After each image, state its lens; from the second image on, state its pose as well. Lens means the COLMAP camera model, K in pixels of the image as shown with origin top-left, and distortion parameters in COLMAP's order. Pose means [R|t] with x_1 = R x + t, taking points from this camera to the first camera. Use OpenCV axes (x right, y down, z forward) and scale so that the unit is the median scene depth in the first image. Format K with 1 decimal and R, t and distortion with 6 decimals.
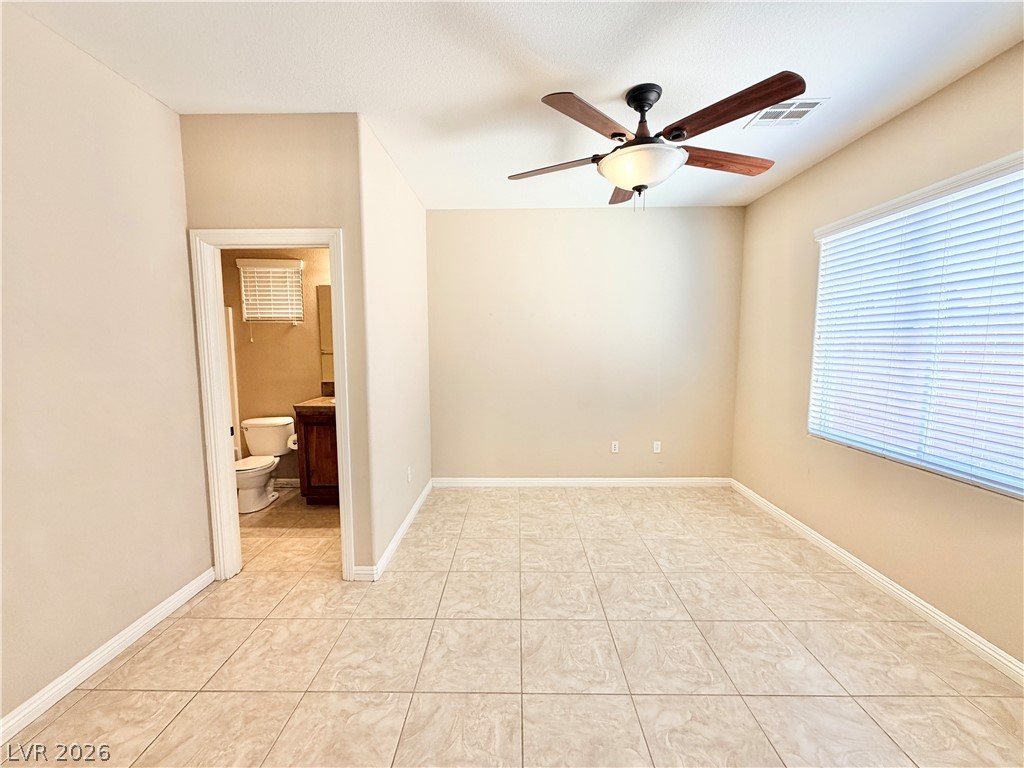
lens RADIAL K [[407.7, 0, 512.0], [0, 407.7, 384.0], [0, 0, 1]] dist [0.000743, 0.000005]
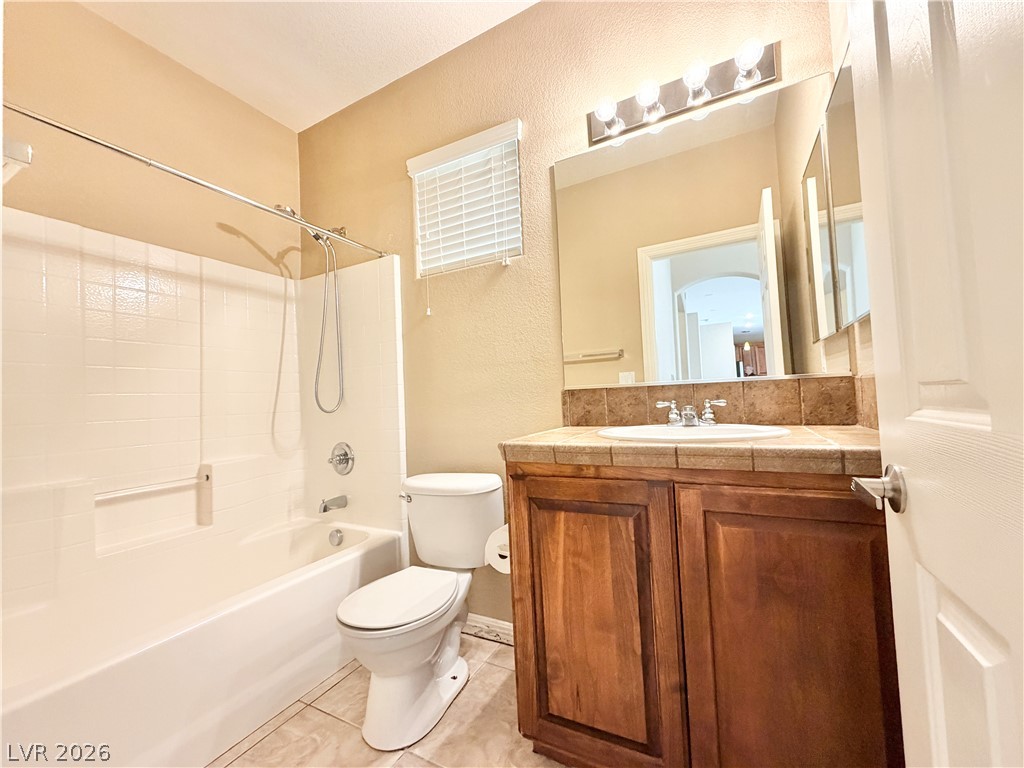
lens RADIAL K [[407.7, 0, 512.0], [0, 407.7, 384.0], [0, 0, 1]] dist [0.000743, 0.000005]
pose [[0.889074, -0.056683, -0.454241, -0.332976], [-0.004500, 0.991174, -0.132491, 0.043771], [0.457742, 0.119838, 0.880972, 0.629239]]
